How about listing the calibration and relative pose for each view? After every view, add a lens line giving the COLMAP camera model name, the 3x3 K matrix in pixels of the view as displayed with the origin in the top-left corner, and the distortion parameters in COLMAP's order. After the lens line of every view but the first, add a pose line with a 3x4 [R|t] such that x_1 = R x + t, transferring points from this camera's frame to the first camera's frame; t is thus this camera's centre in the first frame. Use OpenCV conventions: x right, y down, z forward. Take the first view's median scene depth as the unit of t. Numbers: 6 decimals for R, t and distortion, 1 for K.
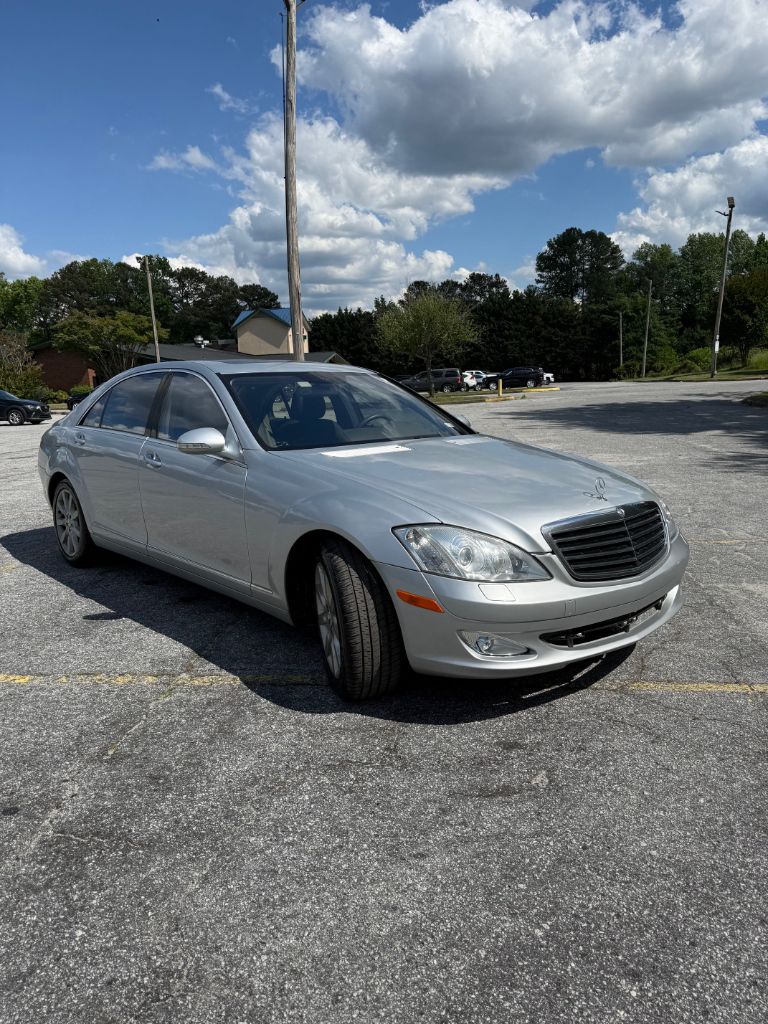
lens RADIAL K [[735.8, 0, 384.0], [0, 735.8, 512.0], [0, 0, 1]] dist [0.013331, -0.023118]
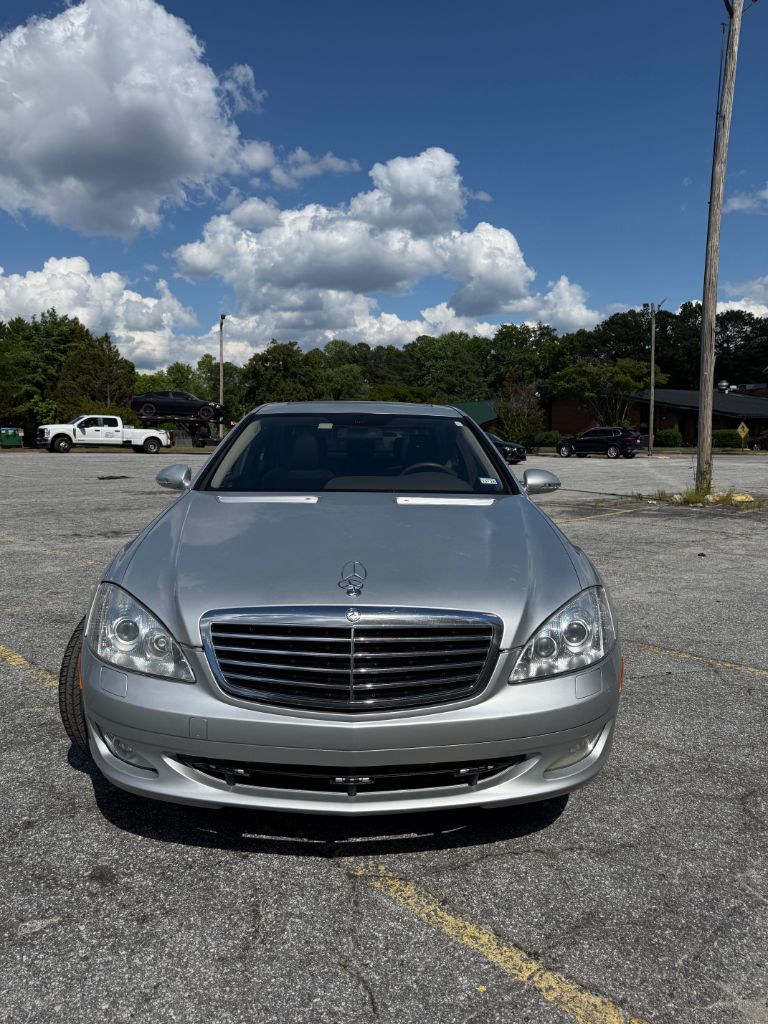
lens RADIAL K [[741.7, 0, 370.4], [0, 741.7, 511.8], [0, 0, 1]] dist [-0.018644, -0.000646]
pose [[0.756044, 0.091879, -0.648039, 0.167714], [-0.132178, 0.991132, -0.013684, -0.019136], [0.641035, 0.096002, 0.761484, 0.105045]]
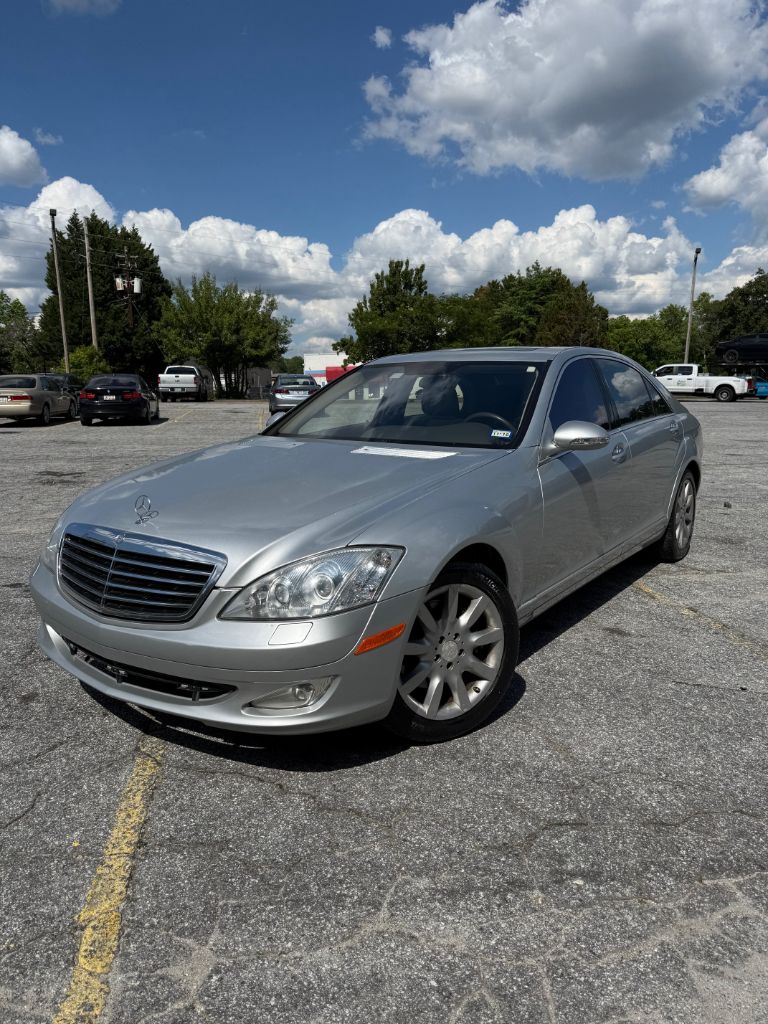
lens RADIAL K [[737.3, 0, 384.0], [0, 737.3, 512.0], [0, 0, 1]] dist [0.007542, -0.014481]
pose [[0.195547, 0.186110, -0.962873, 0.256765], [-0.159993, 0.974728, 0.155909, -0.045112], [0.967555, 0.123566, 0.220382, 0.240243]]
